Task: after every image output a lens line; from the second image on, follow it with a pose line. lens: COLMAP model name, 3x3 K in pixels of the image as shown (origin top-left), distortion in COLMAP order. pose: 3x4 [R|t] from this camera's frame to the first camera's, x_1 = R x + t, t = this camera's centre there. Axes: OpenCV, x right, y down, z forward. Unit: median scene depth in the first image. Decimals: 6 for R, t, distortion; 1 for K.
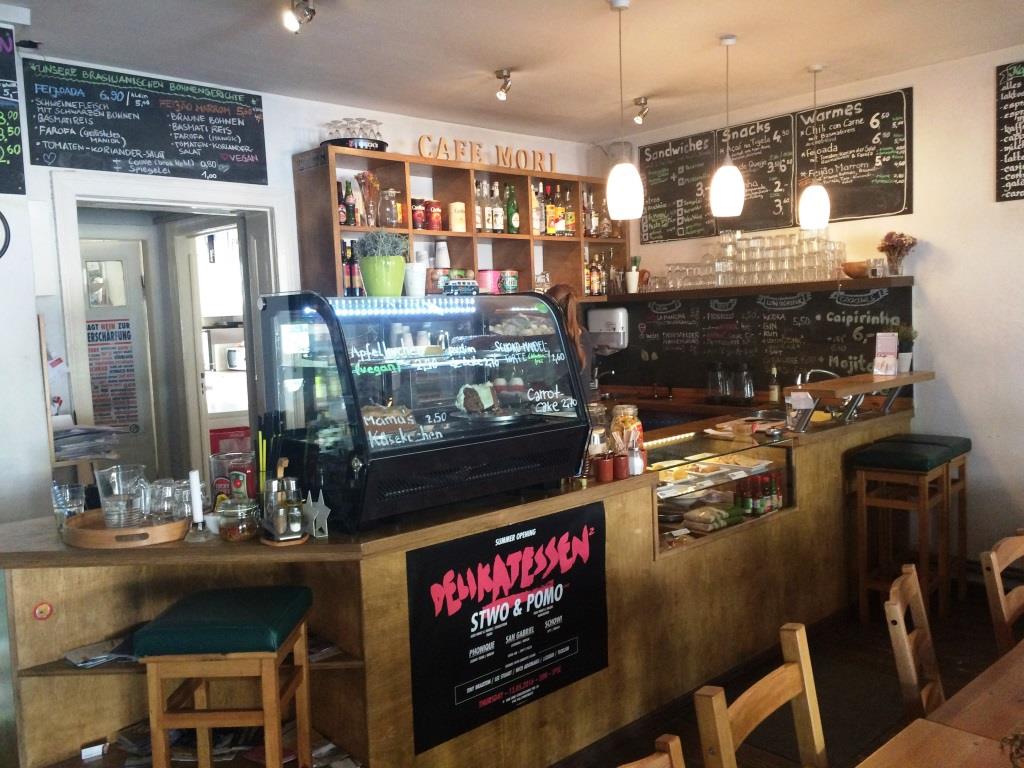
lens RADIAL K [[847.5, 0, 518.5], [0, 847.5, 385.3], [0, 0, 1]] dist [0.029376, -0.042107]
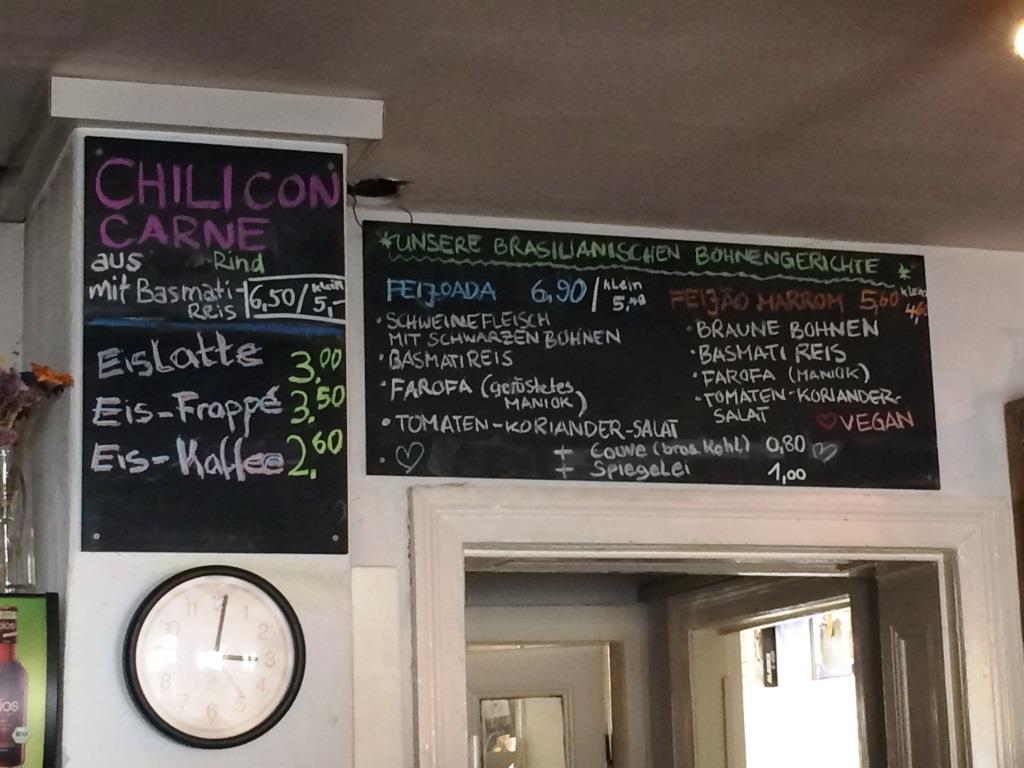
lens RADIAL K [[2240.7, 0, 512.1], [0, 2240.7, 384.1], [0, 0, 1]] dist [0.025648, 0.000000]
pose [[0.899248, -0.073487, -0.431222, -0.052133], [-0.044188, 0.965485, -0.256682, -0.031197], [0.435201, 0.249876, 0.864964, 0.103598]]
